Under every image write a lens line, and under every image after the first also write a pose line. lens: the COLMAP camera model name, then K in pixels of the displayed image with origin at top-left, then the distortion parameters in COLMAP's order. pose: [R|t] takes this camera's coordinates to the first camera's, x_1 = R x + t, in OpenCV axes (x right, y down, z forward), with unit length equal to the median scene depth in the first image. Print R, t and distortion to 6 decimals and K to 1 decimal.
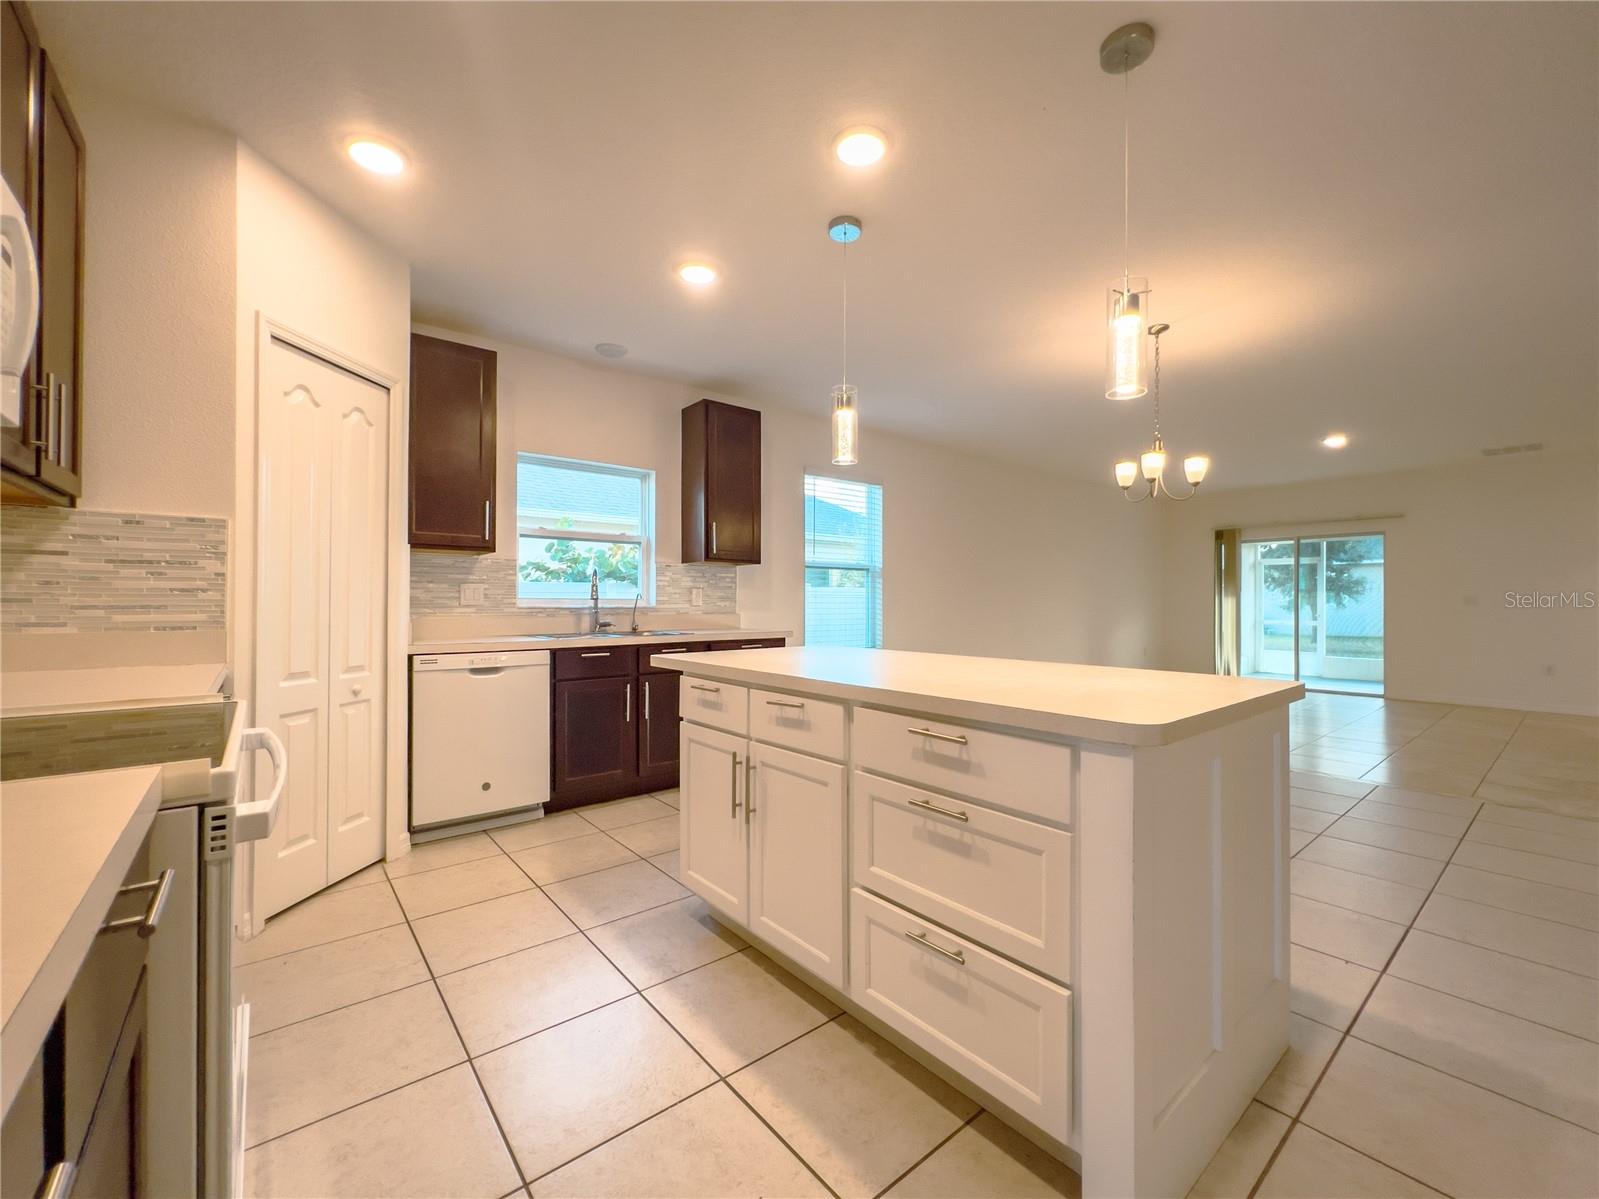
lens RADIAL K [[649.1, 0, 807.3], [0, 649.1, 596.7], [0, 0, 1]] dist [-0.002762, 0.001157]
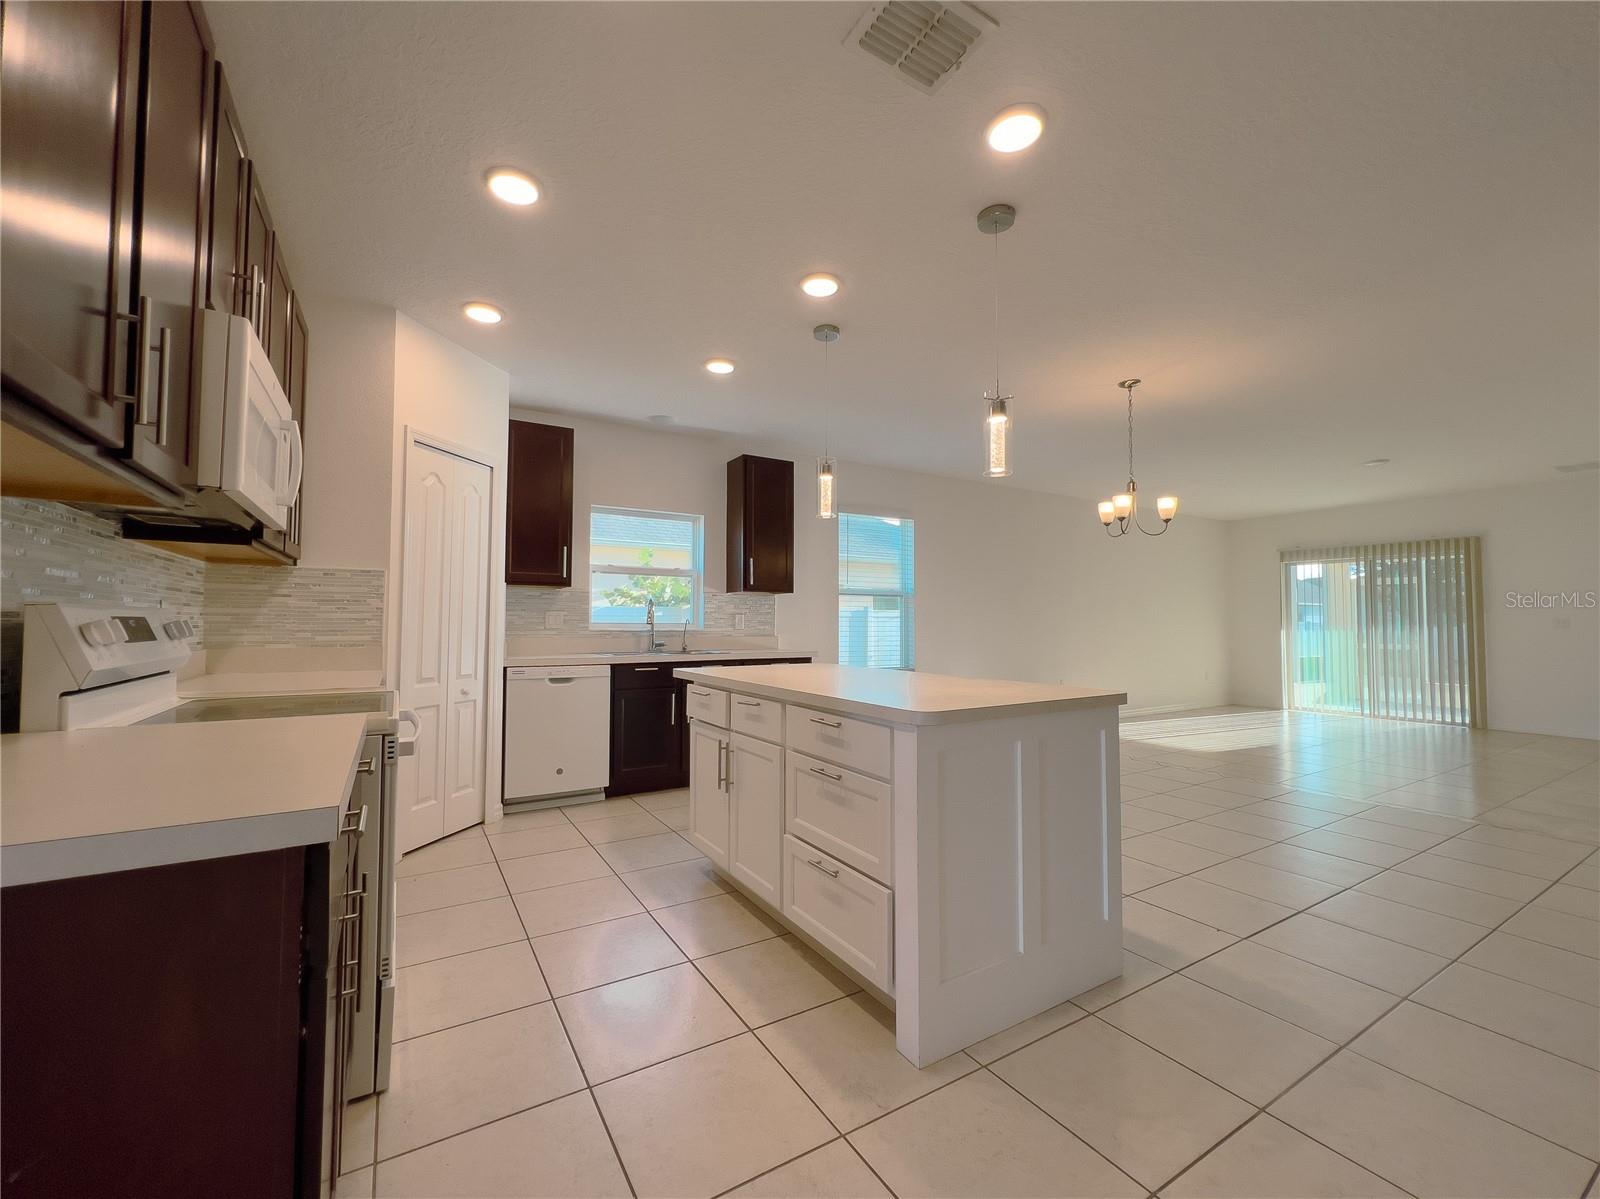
lens RADIAL K [[649.6, 0, 804.8], [0, 649.6, 596.8], [0, 0, 1]] dist [-0.002762, 0.001157]
pose [[0.990452, -0.004351, -0.137792, 0.198057], [0.000031, 0.999509, -0.031339, -0.012668], [0.137860, 0.031036, 0.989965, -0.256669]]
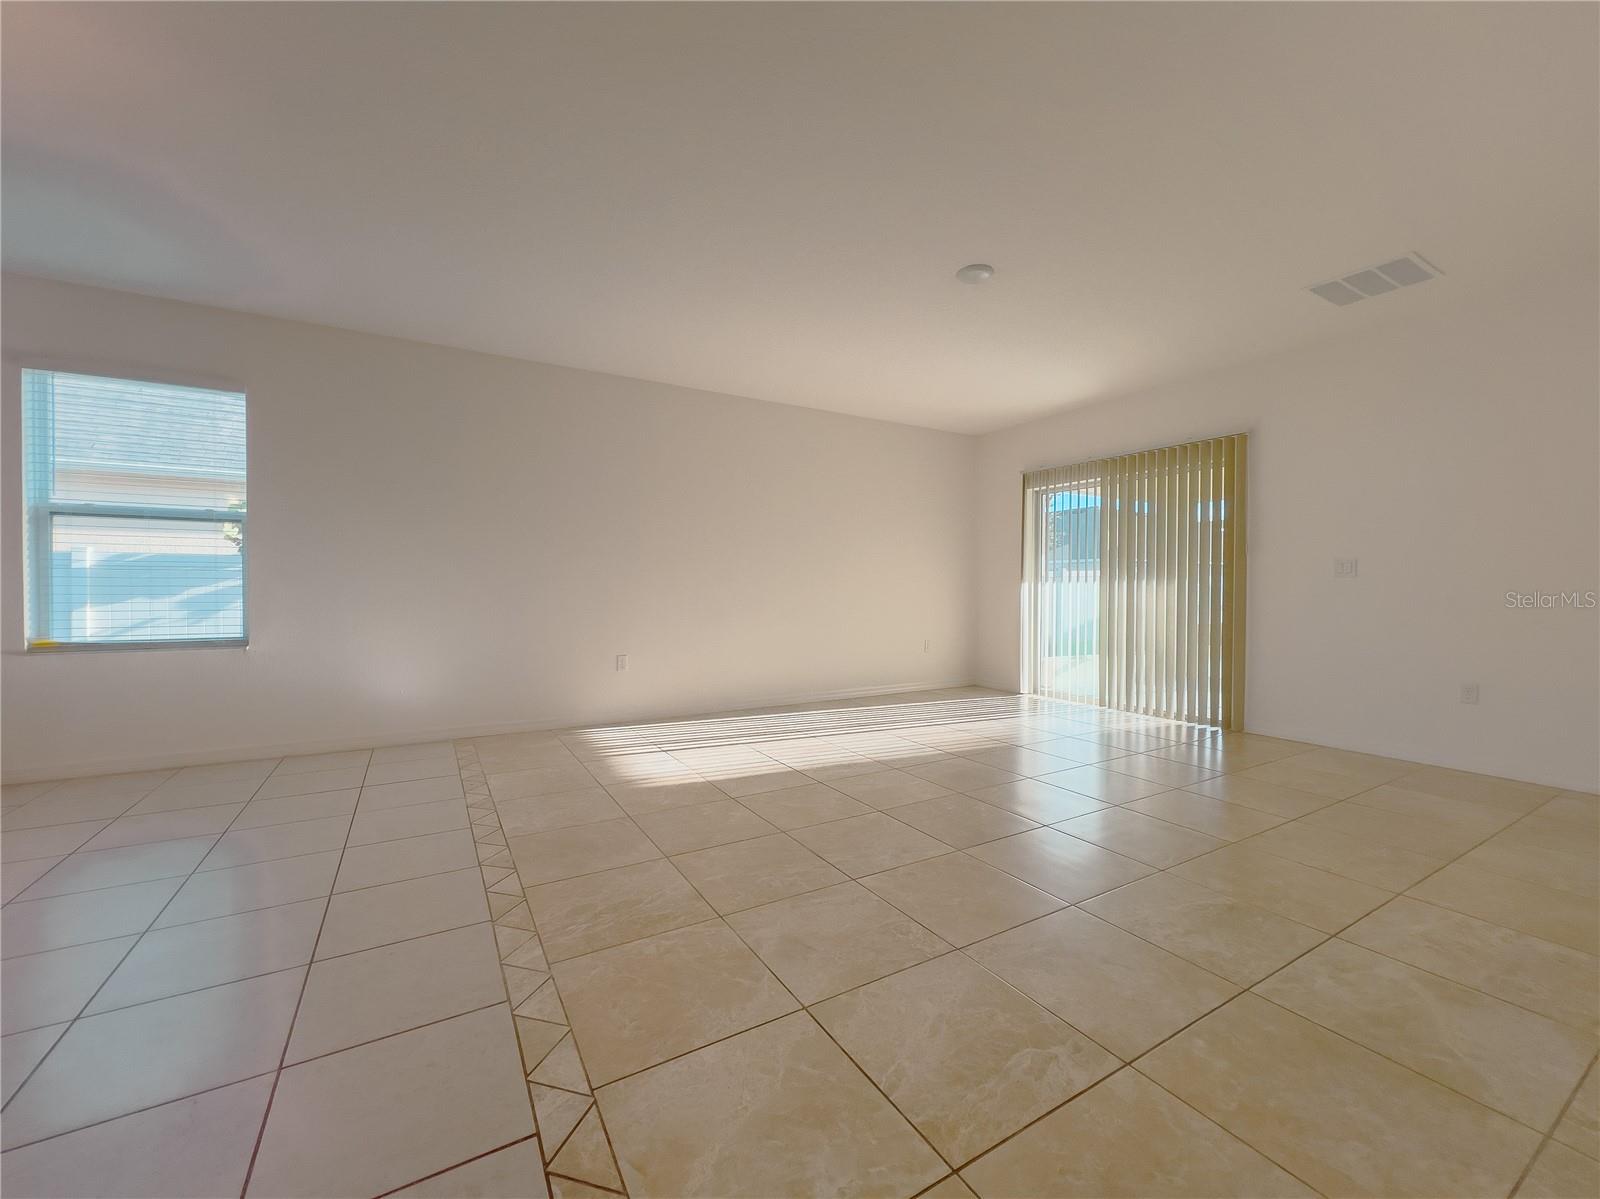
lens RADIAL K [[649.6, 0, 799.1], [0, 649.6, 601.9], [0, 0, 1]] dist [-0.002762, 0.001157]
pose [[0.988234, 0.006566, -0.152811, 1.596740], [-0.001481, 0.999442, 0.033368, 0.036570], [0.152945, -0.032749, 0.987692, 0.816550]]
